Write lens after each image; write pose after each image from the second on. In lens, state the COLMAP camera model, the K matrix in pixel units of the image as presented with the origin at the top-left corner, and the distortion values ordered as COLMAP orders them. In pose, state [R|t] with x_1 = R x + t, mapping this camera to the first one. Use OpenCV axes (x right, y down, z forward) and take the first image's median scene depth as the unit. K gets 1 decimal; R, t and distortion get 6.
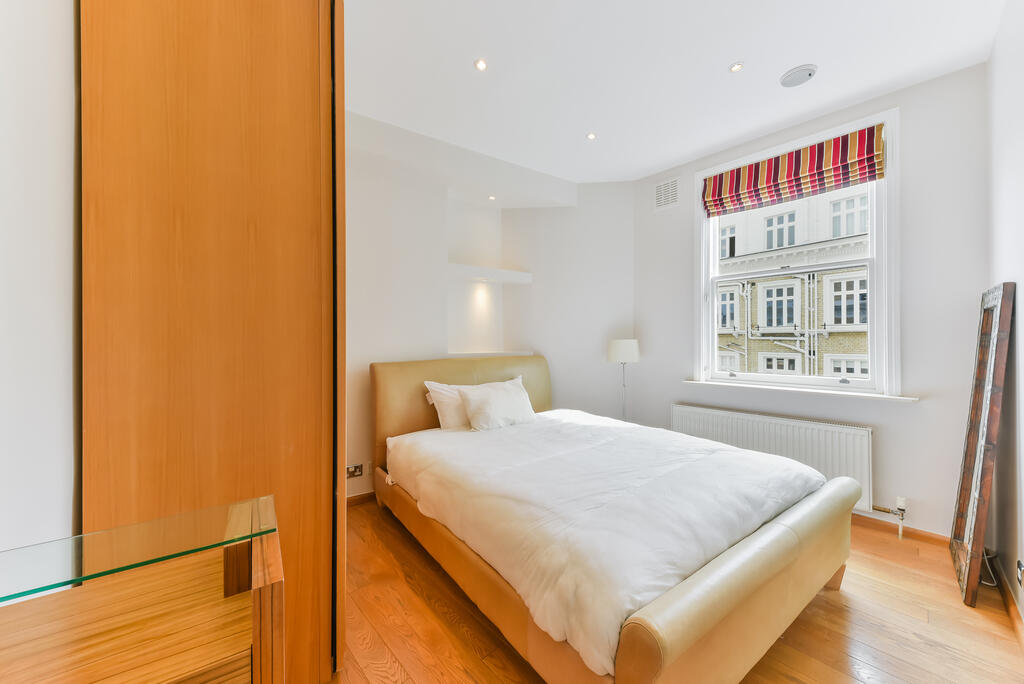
lens RADIAL K [[366.7, 0, 512.0], [0, 366.7, 342.0], [0, 0, 1]] dist [0.000473, -0.000015]
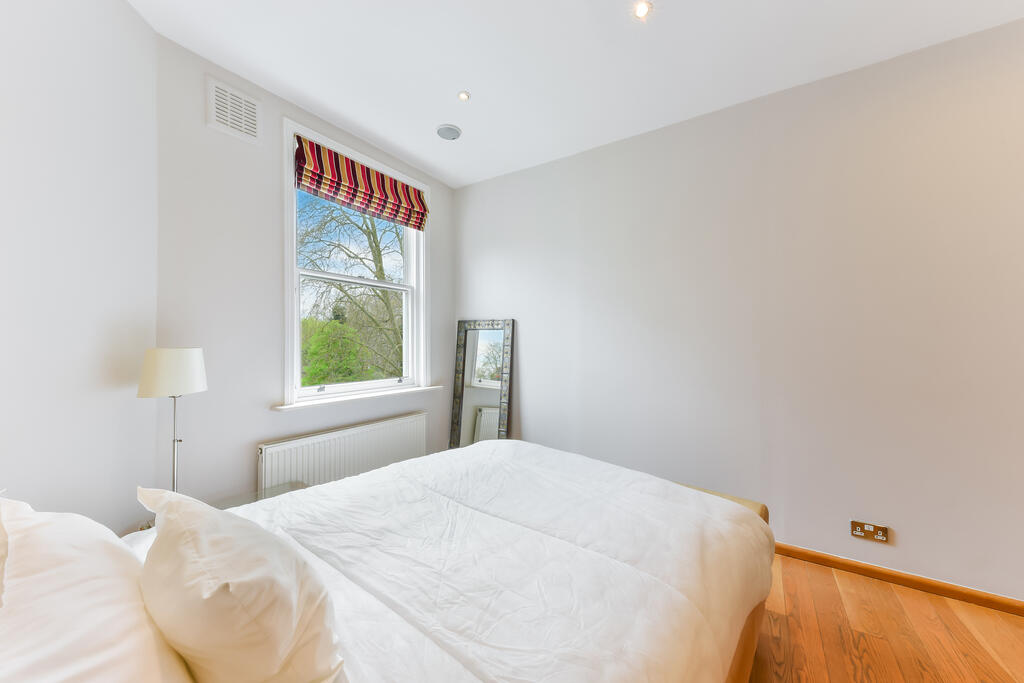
lens RADIAL K [[366.7, 0, 512.0], [0, 366.7, 341.5], [0, 0, 1]] dist [0.000473, -0.000015]
pose [[-0.246582, 0.017999, 0.968955, -0.296551], [0.012716, 0.999802, -0.015336, -0.000851], [-0.969038, 0.008540, -0.246762, 0.721035]]
